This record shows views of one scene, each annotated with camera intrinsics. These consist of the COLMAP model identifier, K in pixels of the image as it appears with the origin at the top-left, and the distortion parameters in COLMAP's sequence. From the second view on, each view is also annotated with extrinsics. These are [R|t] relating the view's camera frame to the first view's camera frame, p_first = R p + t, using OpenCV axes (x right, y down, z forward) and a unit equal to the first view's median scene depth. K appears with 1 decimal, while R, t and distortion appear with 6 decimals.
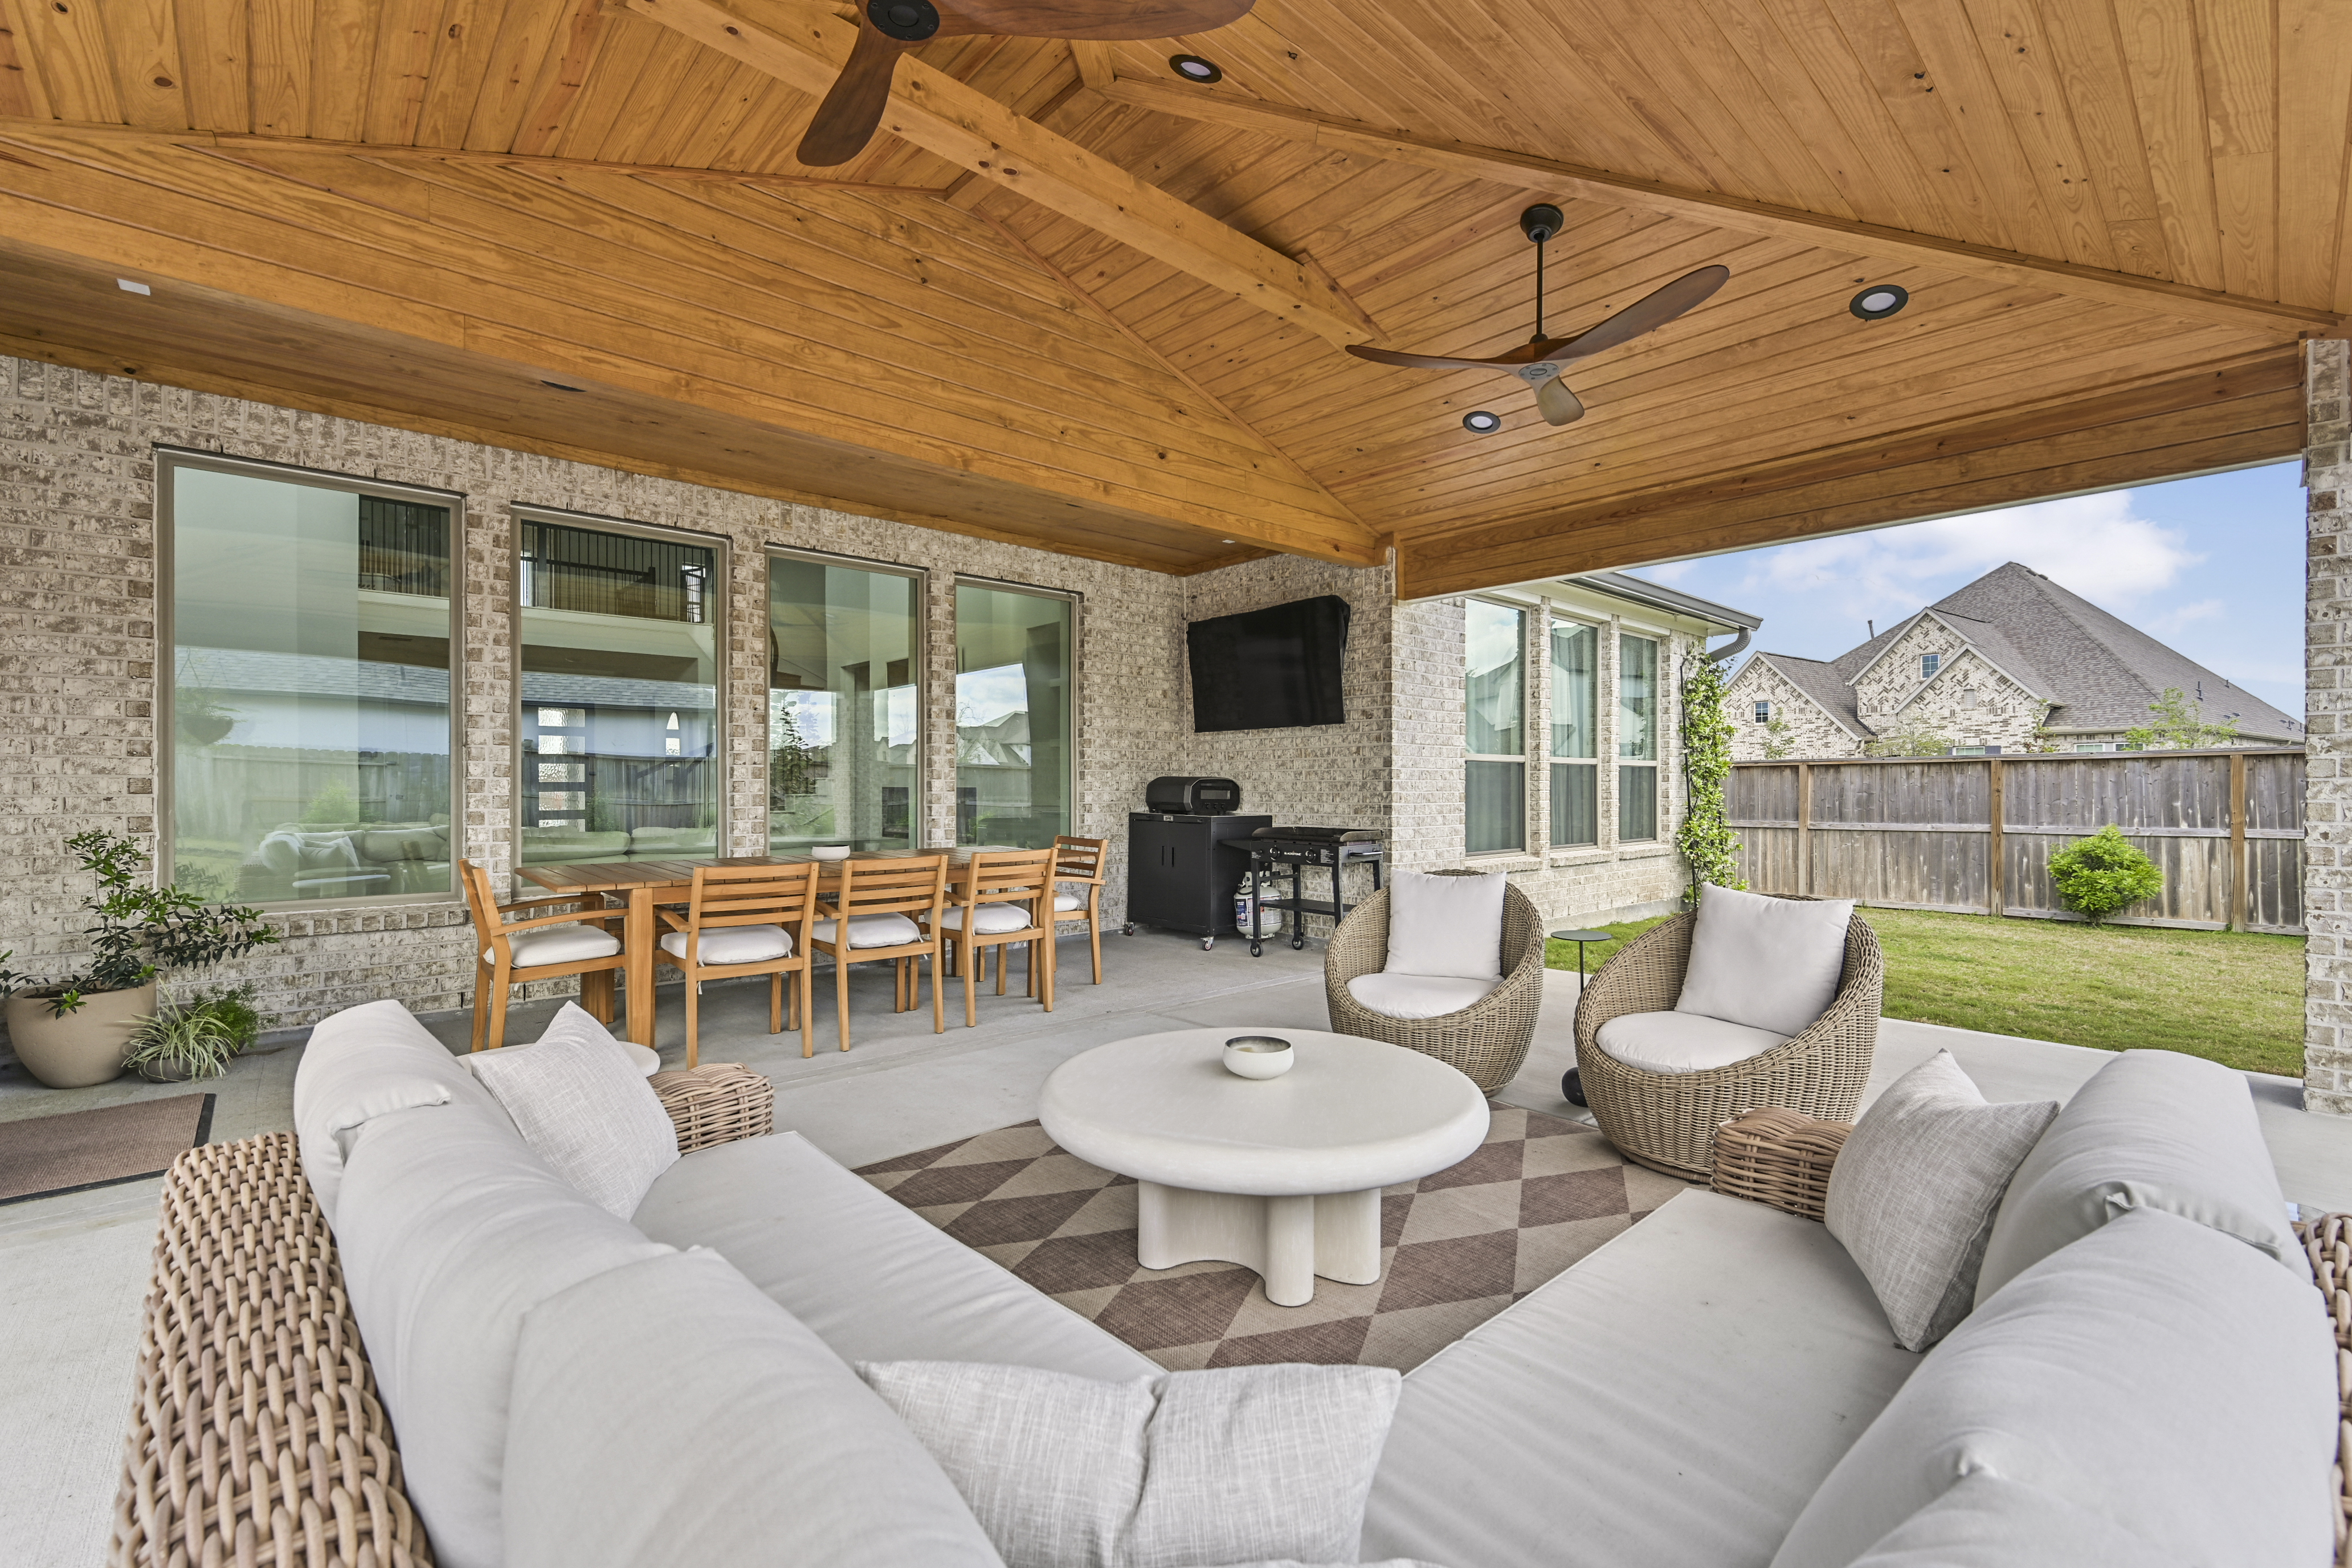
lens RADIAL K [[1010.8, 0, 1188.2], [0, 1010.8, 792.5], [0, 0, 1]] dist [-0.000919, 0.000093]
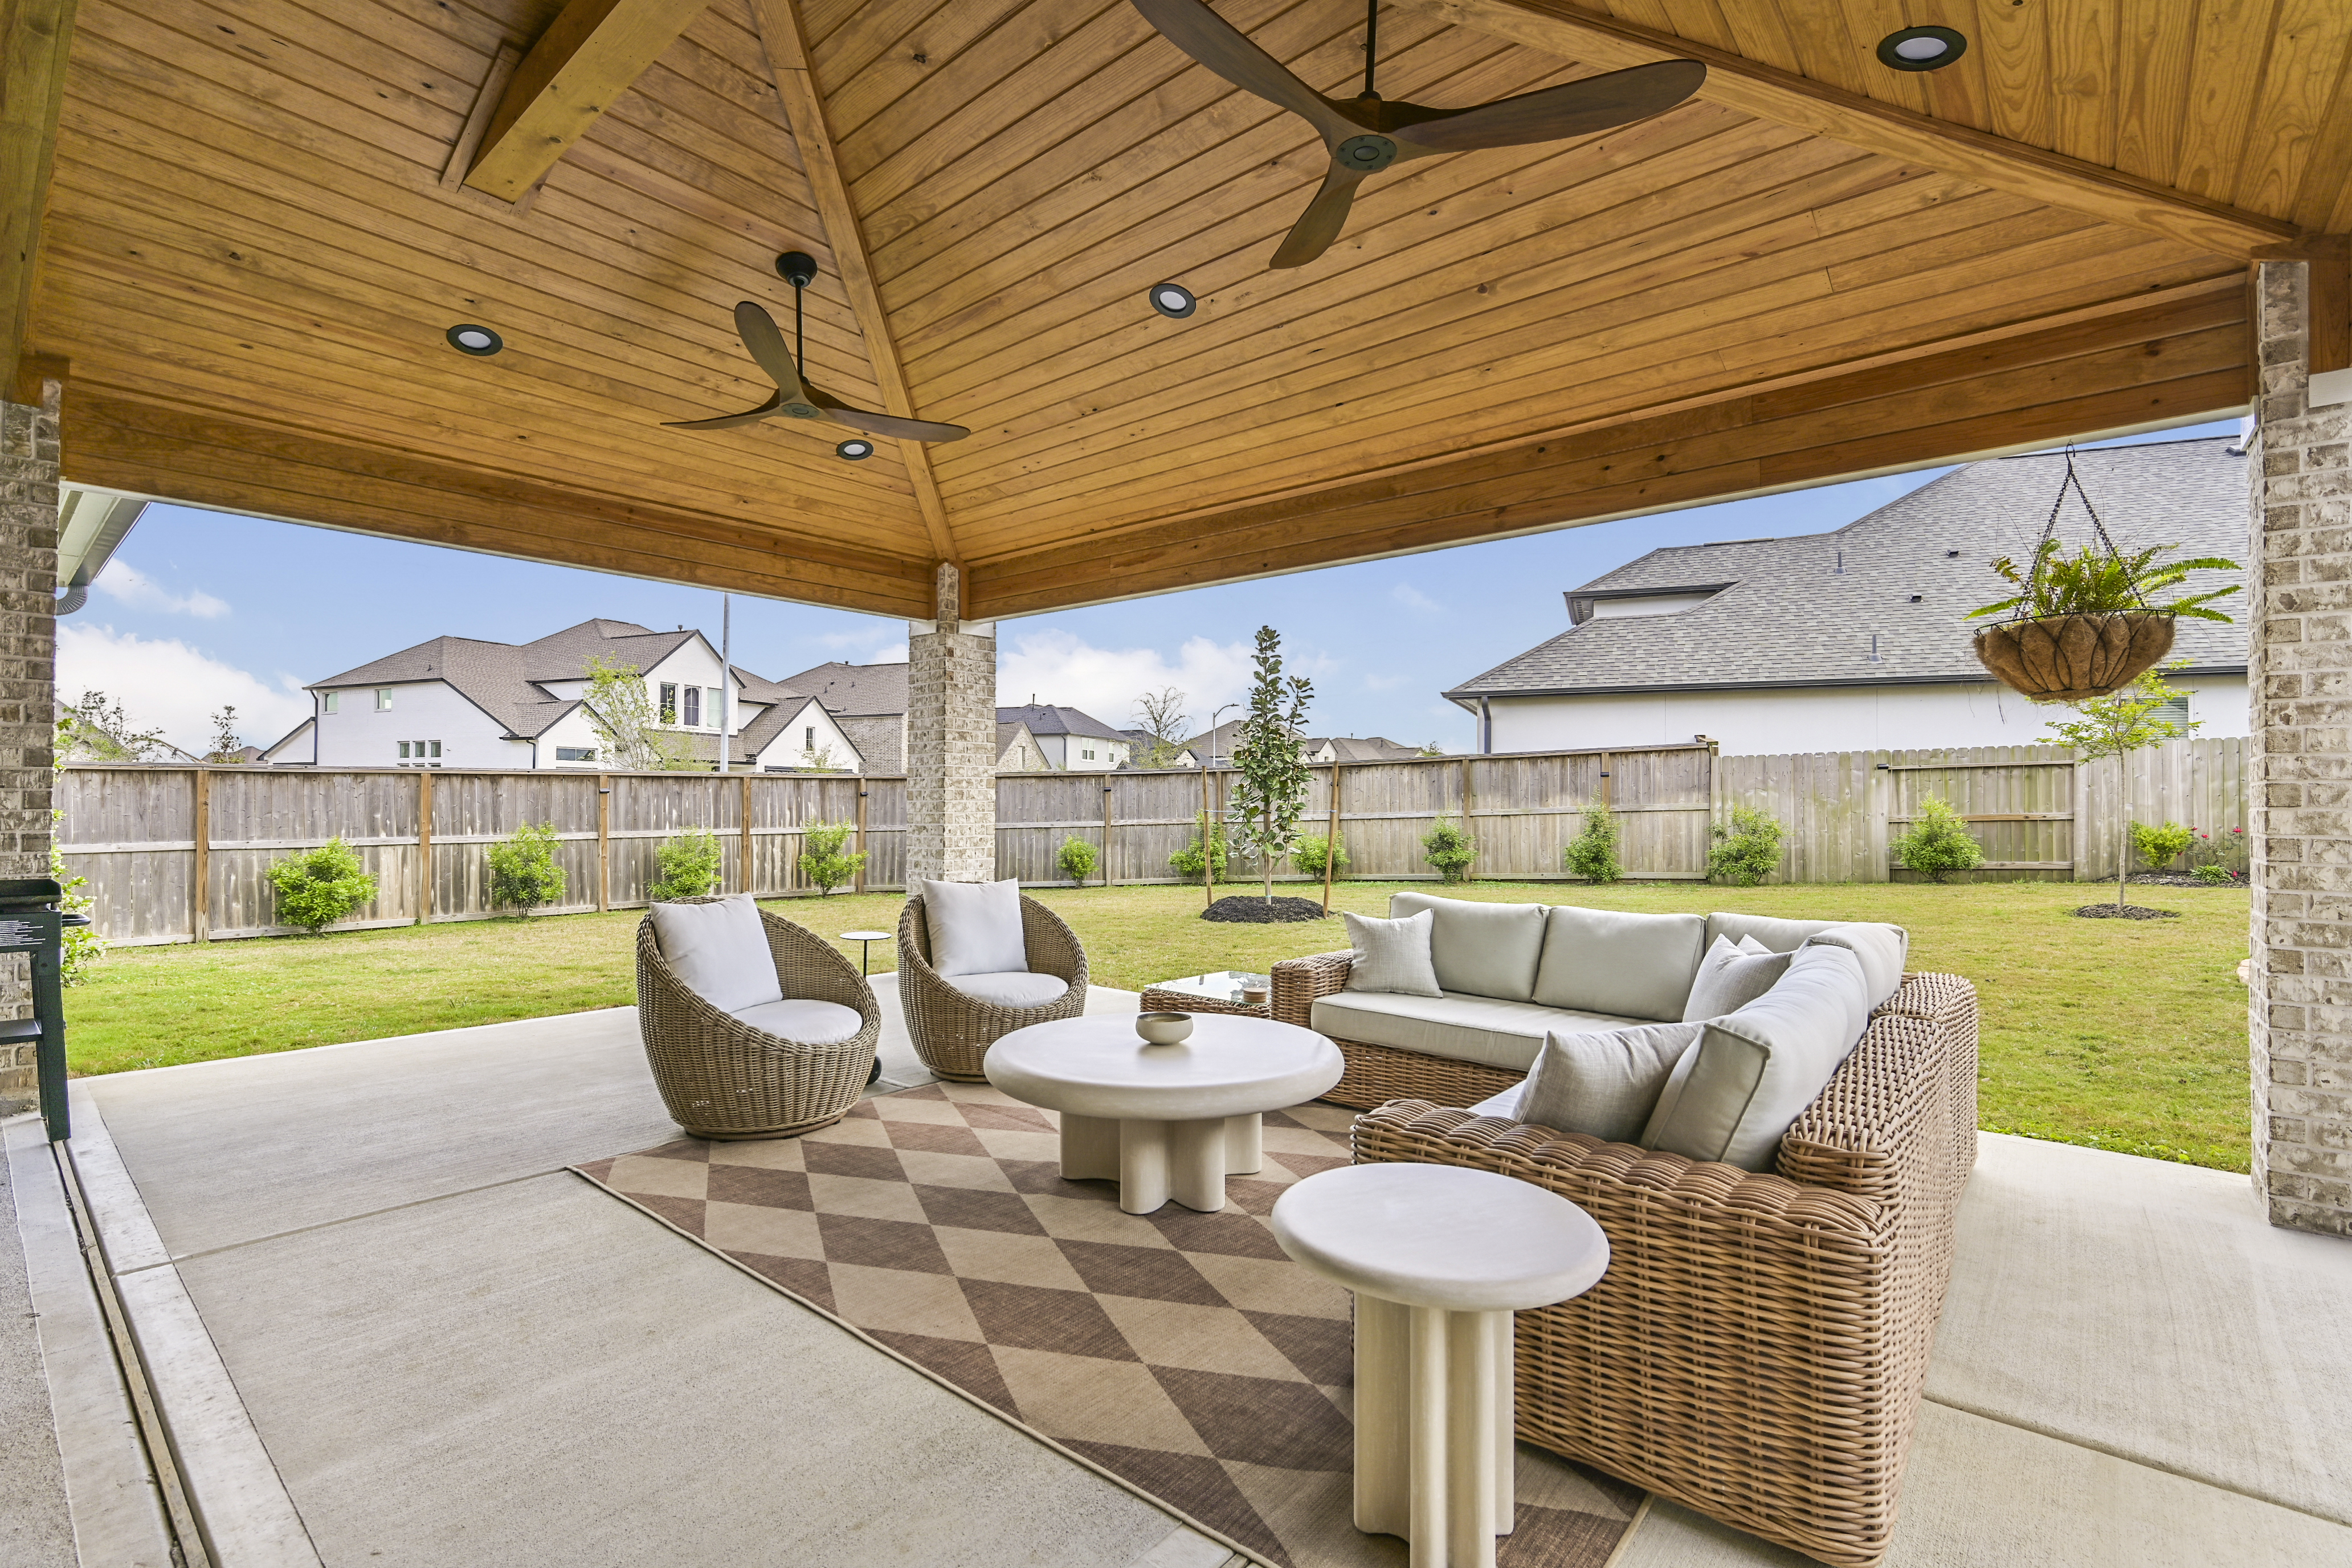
lens RADIAL K [[1061.2, 0, 1186.6], [0, 1061.2, 791.3], [0, 0, 1]] dist [0.001045, -0.002148]
pose [[-0.131377, 0.010731, 0.991274, -0.404315], [0.000285, 0.999942, -0.010788, -0.003944], [-0.991332, -0.001135, -0.131372, 0.377874]]
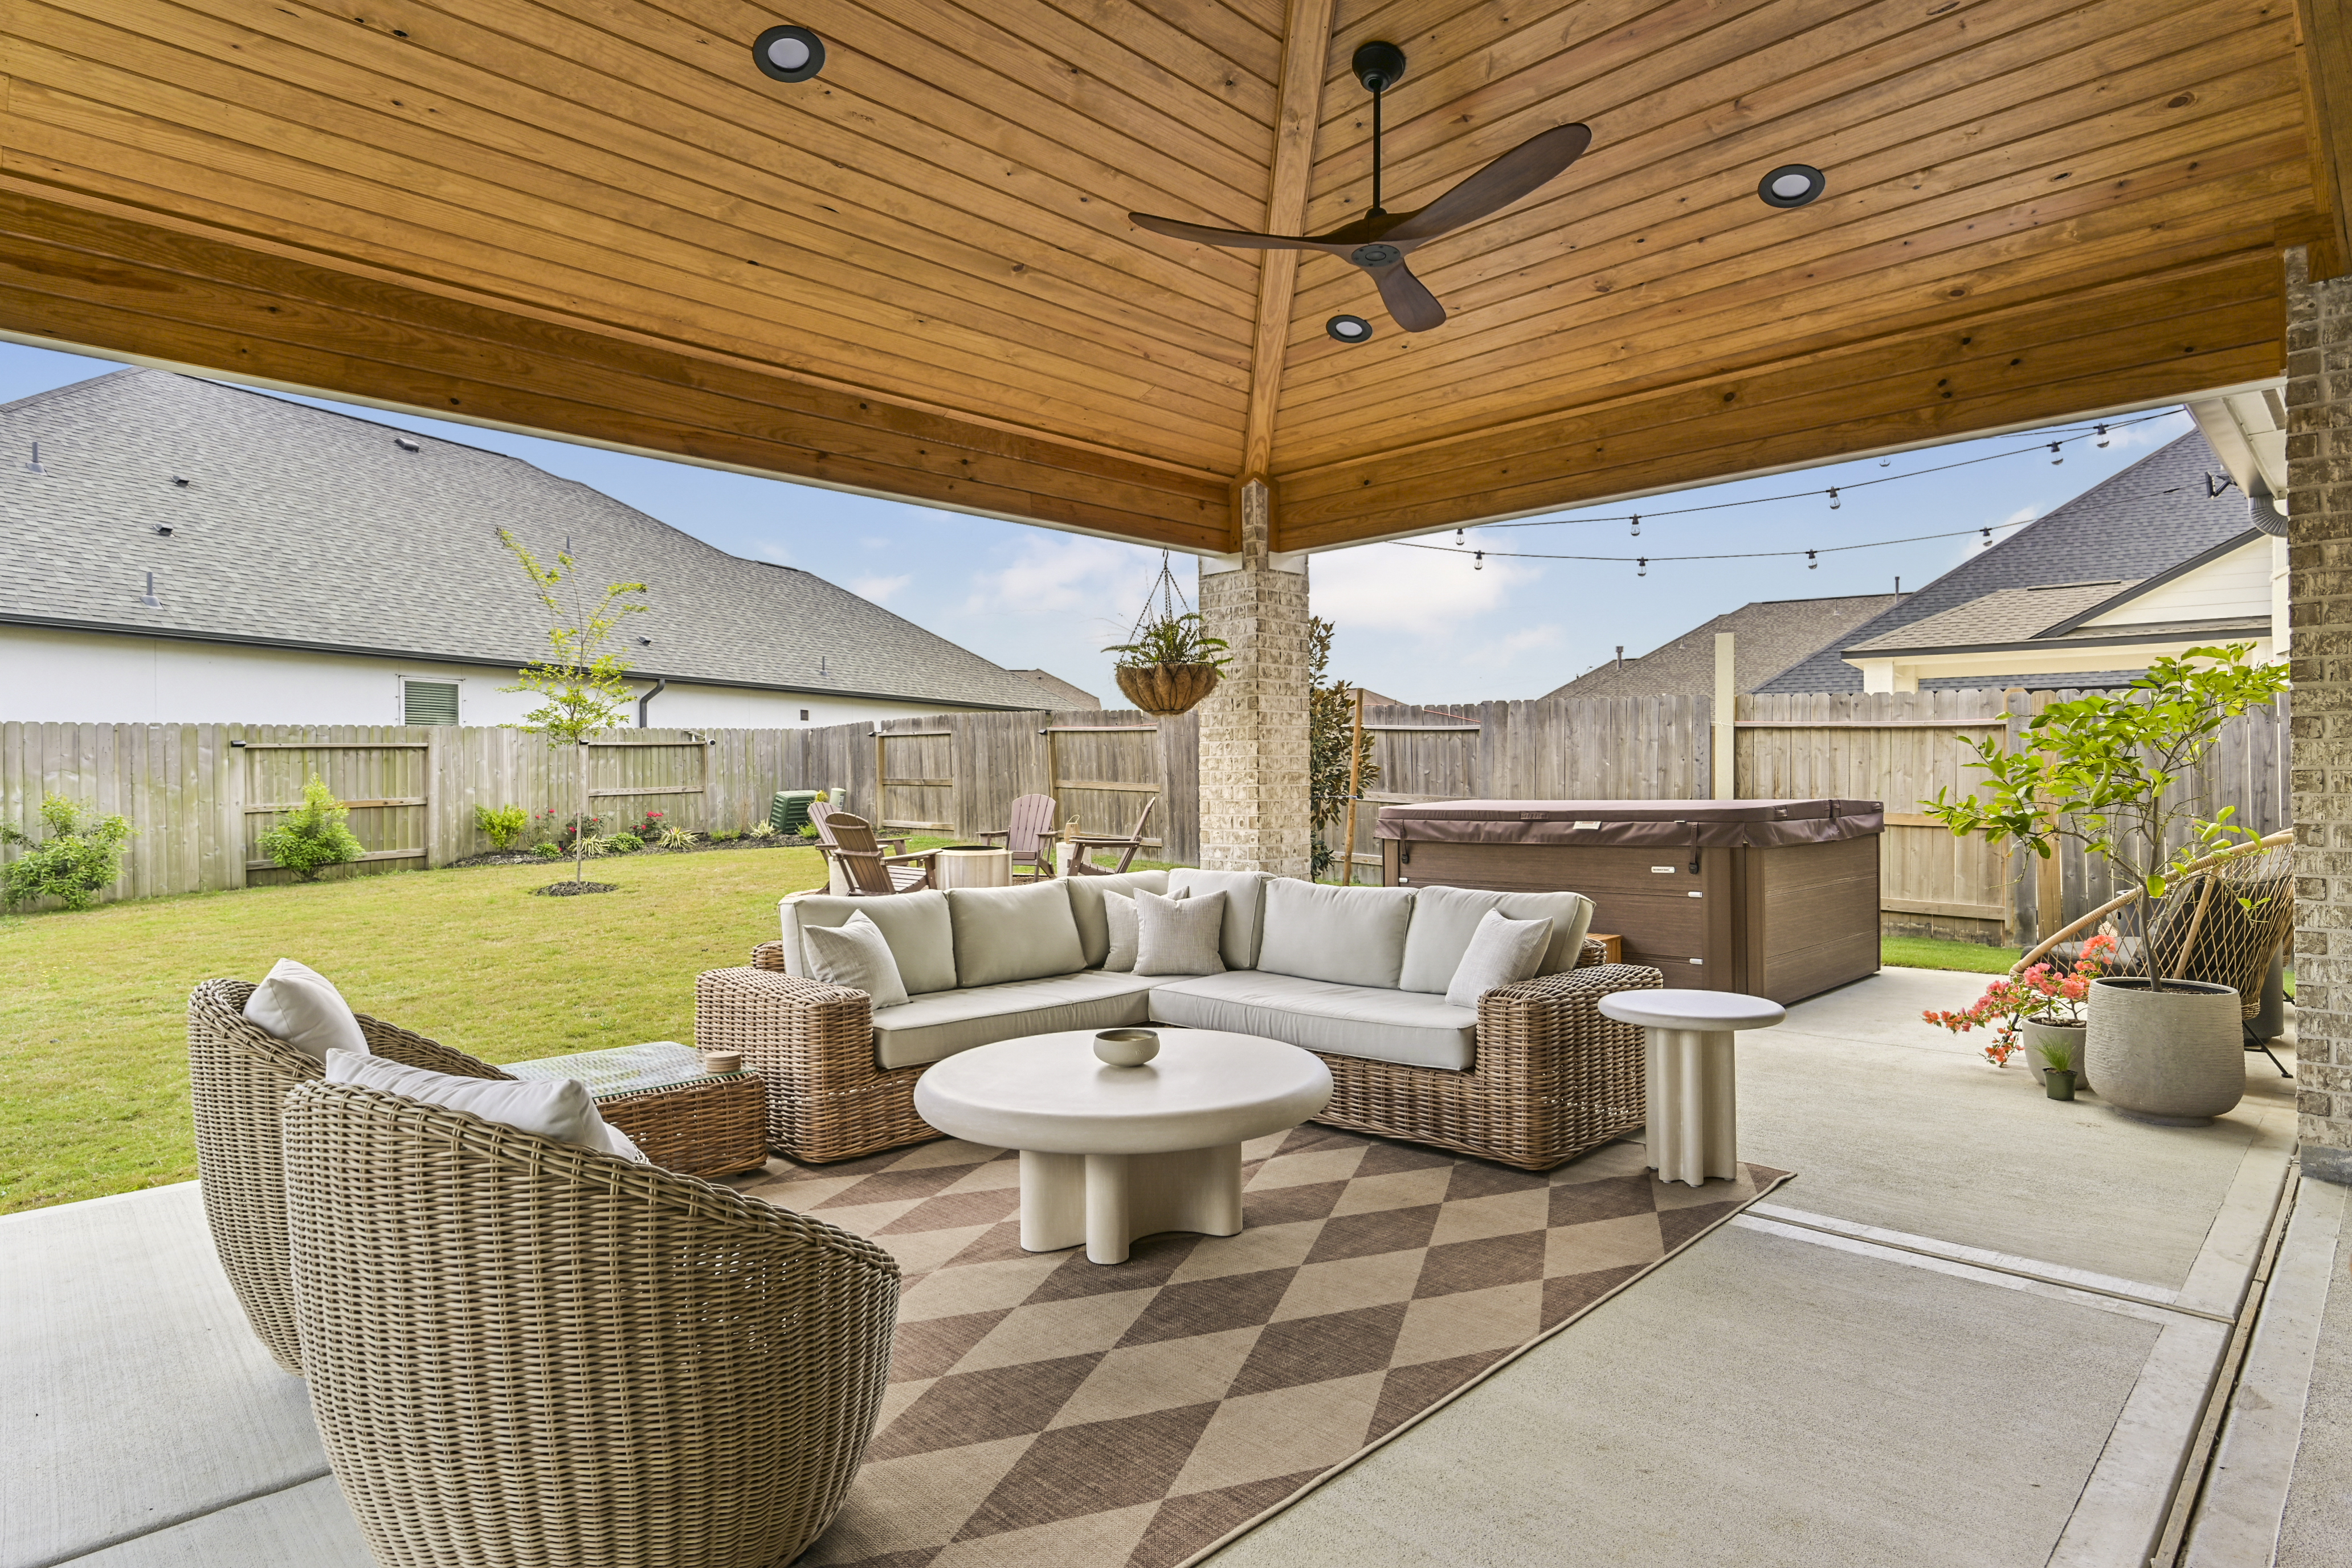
lens RADIAL K [[1245.6, 0, 1212.8], [0, 1245.6, 787.9], [0, 0, 1]] dist [-0.004458, 0.001390]
pose [[-0.998169, 0.008694, -0.059865, 0.016083], [0.008281, 0.999940, 0.007157, -0.006241], [0.059924, 0.006648, -0.998181, 0.761347]]
